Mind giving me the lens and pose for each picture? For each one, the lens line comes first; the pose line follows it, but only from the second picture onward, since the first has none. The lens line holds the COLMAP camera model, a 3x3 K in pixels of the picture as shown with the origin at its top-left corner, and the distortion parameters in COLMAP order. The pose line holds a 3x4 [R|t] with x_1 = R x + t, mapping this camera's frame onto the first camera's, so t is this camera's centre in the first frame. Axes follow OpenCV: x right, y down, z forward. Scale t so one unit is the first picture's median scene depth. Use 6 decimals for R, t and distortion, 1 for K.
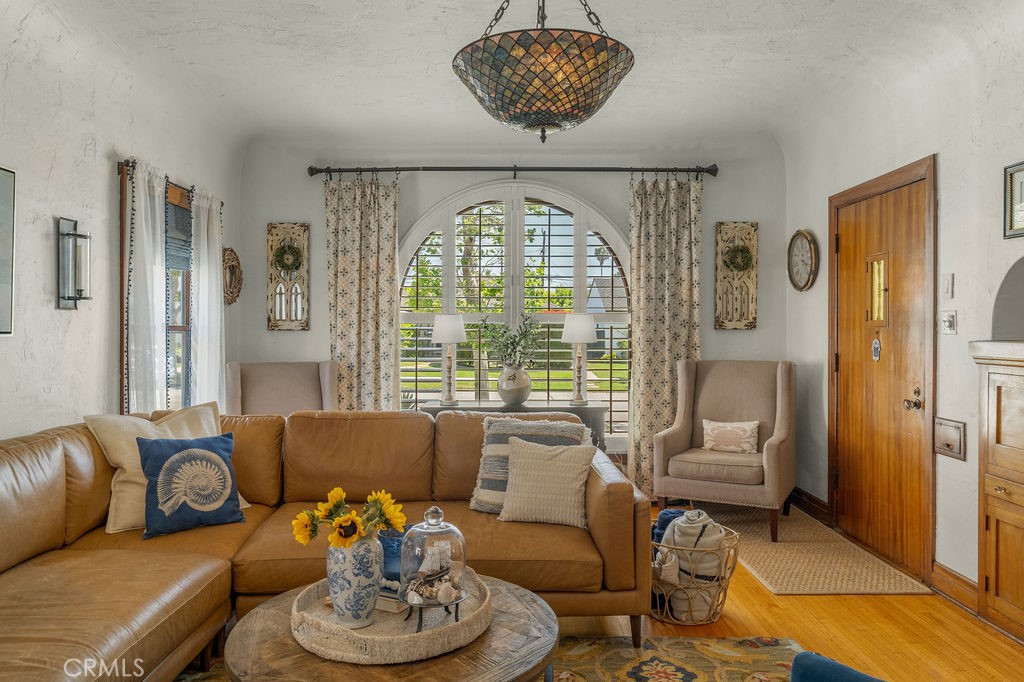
lens RADIAL K [[710.1, 0, 512.0], [0, 710.1, 321.8], [0, 0, 1]] dist [0.002469, 0.002027]
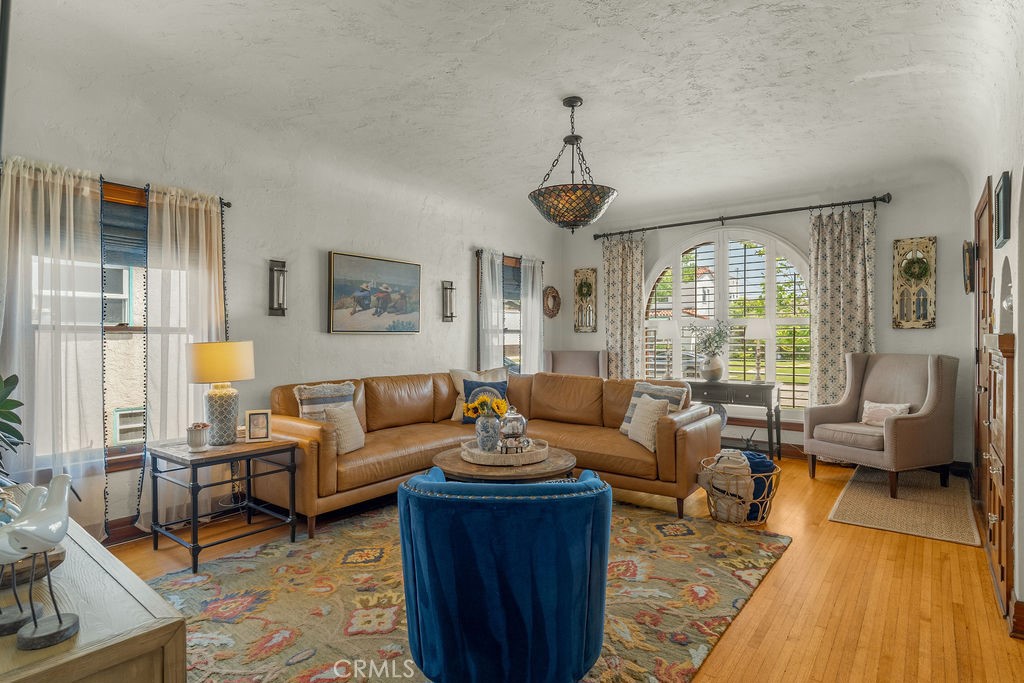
lens RADIAL K [[544.2, 0, 514.2], [0, 544.2, 321.4], [0, 0, 1]] dist [0.002646, 0.001539]
pose [[0.789653, -0.019857, -0.613232, 0.353942], [0.010279, 0.999764, -0.019137, 0.009663], [0.613467, 0.008808, 0.789671, -0.132489]]
